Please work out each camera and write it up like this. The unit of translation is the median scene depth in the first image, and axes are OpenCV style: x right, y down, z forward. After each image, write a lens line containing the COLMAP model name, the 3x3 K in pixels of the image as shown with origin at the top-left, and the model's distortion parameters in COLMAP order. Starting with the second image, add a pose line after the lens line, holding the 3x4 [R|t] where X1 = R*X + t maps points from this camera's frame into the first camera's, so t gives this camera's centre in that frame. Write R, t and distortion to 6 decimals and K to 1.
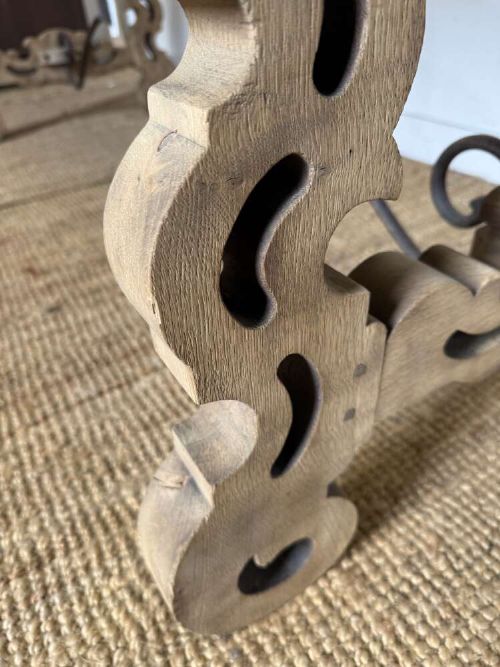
lens RADIAL K [[501.5, 0, 250.0], [0, 501.5, 333.5], [0, 0, 1]] dist [0.003529, -0.047146]
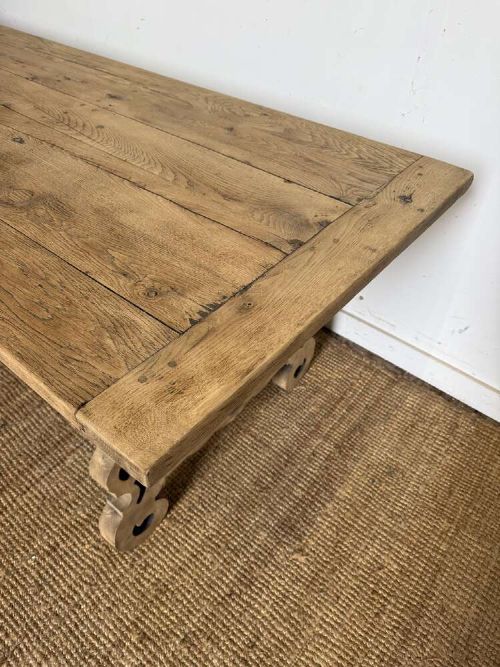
lens RADIAL K [[477.7, 0, 252.4], [0, 477.7, 338.7], [0, 0, 1]] dist [0.028940, -0.043058]
pose [[0.936696, -0.177718, 0.301689, -0.009264], [0.137148, 0.978992, 0.150879, -0.913735], [-0.322165, -0.099952, 0.941392, -1.703647]]
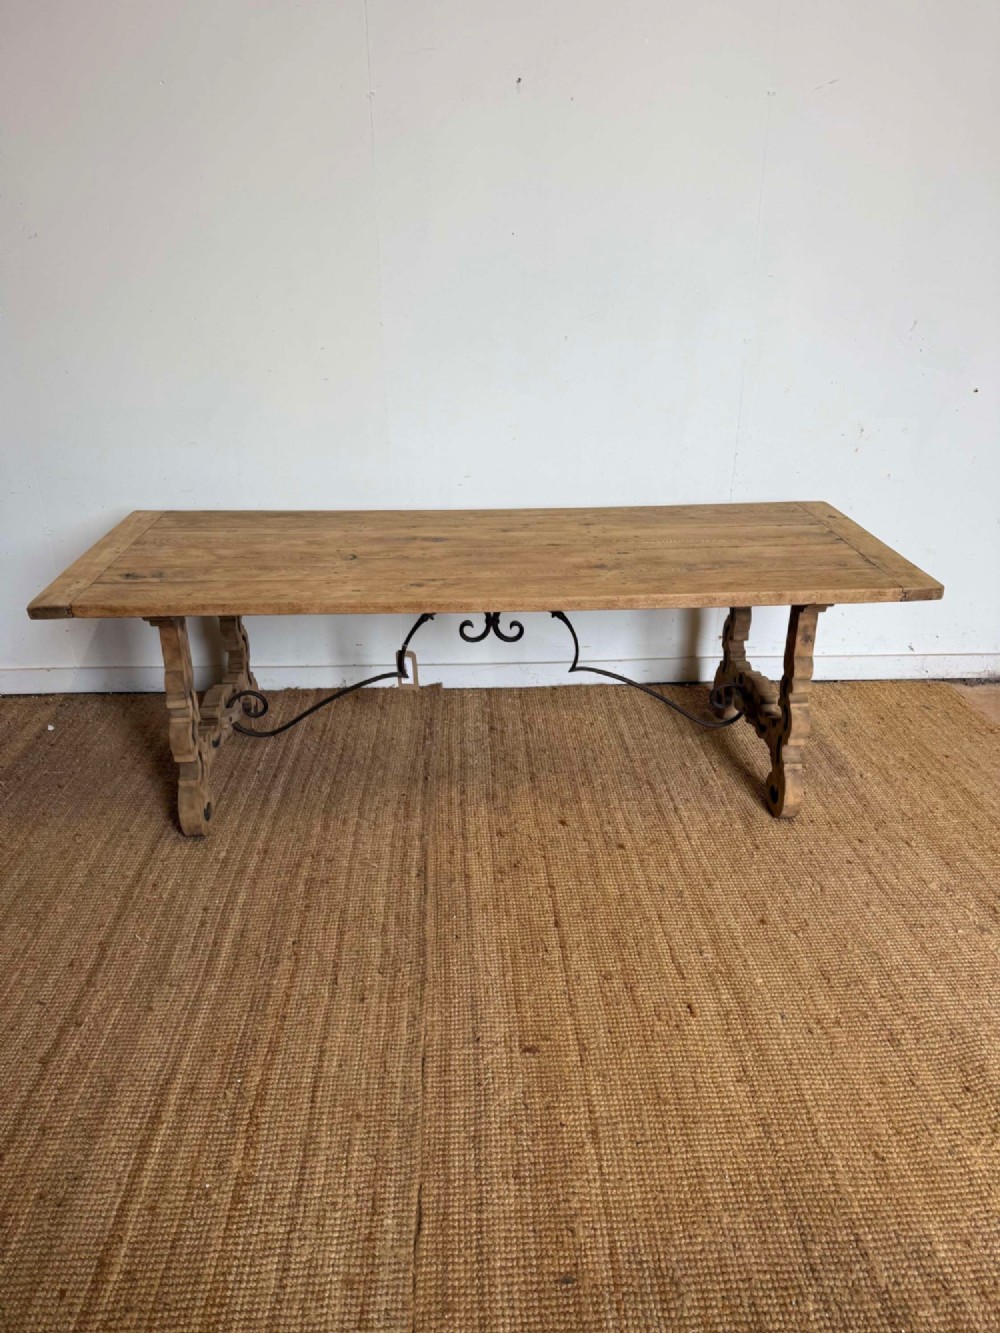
lens RADIAL K [[950.2, 0, 500.1], [0, 950.2, 659.6], [0, 0, 1]] dist [0.101350, -0.101761]
pose [[0.473470, -0.309725, 0.824559, -6.168534], [0.502333, 0.863922, 0.036066, -1.682459], [-0.723525, 0.397127, 0.564626, -1.829685]]
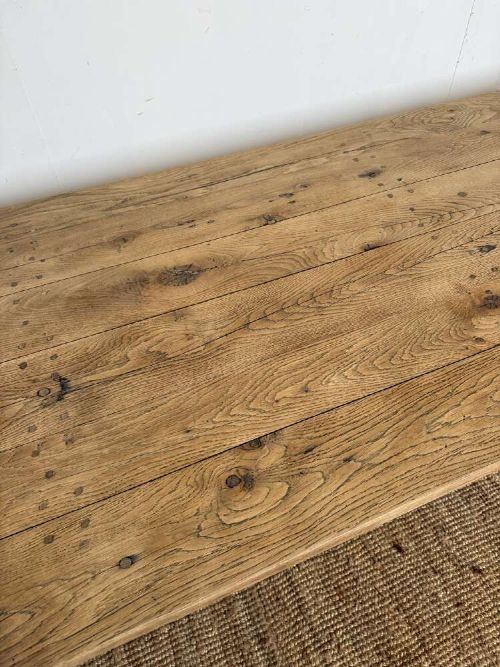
lens RADIAL K [[476.9, 0, 250.0], [0, 476.9, 333.5], [0, 0, 1]] dist [0.071745, -0.097509]
pose [[0.136159, -0.724931, 0.675230, -2.035125], [0.595715, 0.604500, 0.528869, -3.166117], [-0.791571, 0.330234, 0.514161, 0.798596]]
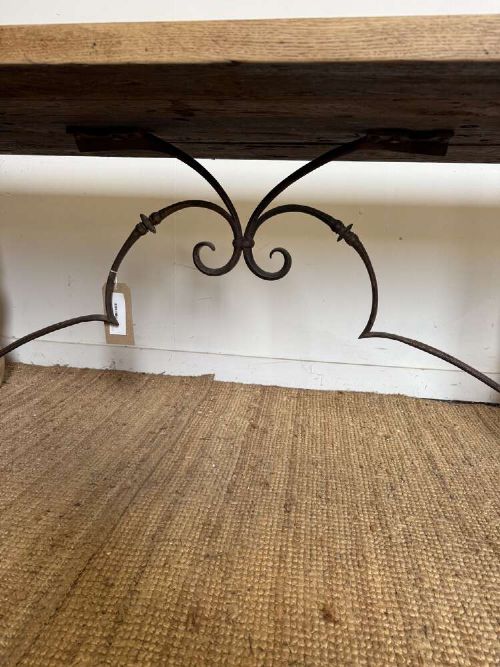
lens RADIAL K [[475.4, 0, 250.0], [0, 475.4, 330.0], [0, 0, 1]] dist [0.101350, -0.101761]
pose [[0.622418, -0.106523, 0.775403, -2.205188], [0.405376, 0.891338, -0.202946, -0.876567], [-0.669527, 0.440647, 0.597966, 0.799011]]
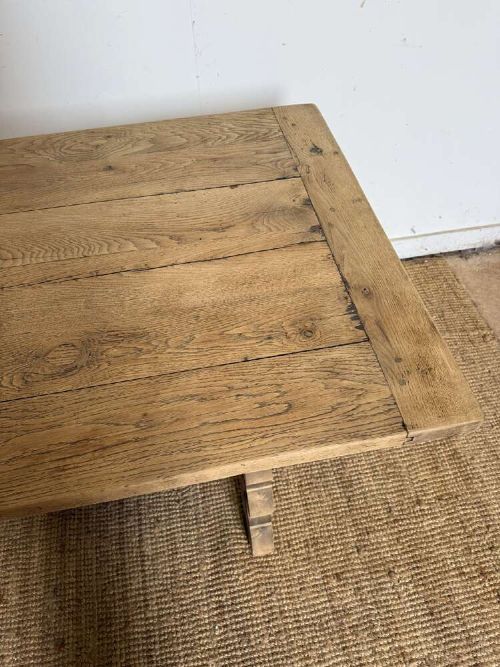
lens RADIAL K [[485.0, 0, 250.4], [0, 485.0, 336.2], [0, 0, 1]] dist [0.004136, -0.007407]
pose [[0.347356, -0.717872, 0.603327, -0.956944], [0.558546, 0.675193, 0.481809, -1.819793], [-0.753240, 0.169626, 0.635497, -1.113335]]
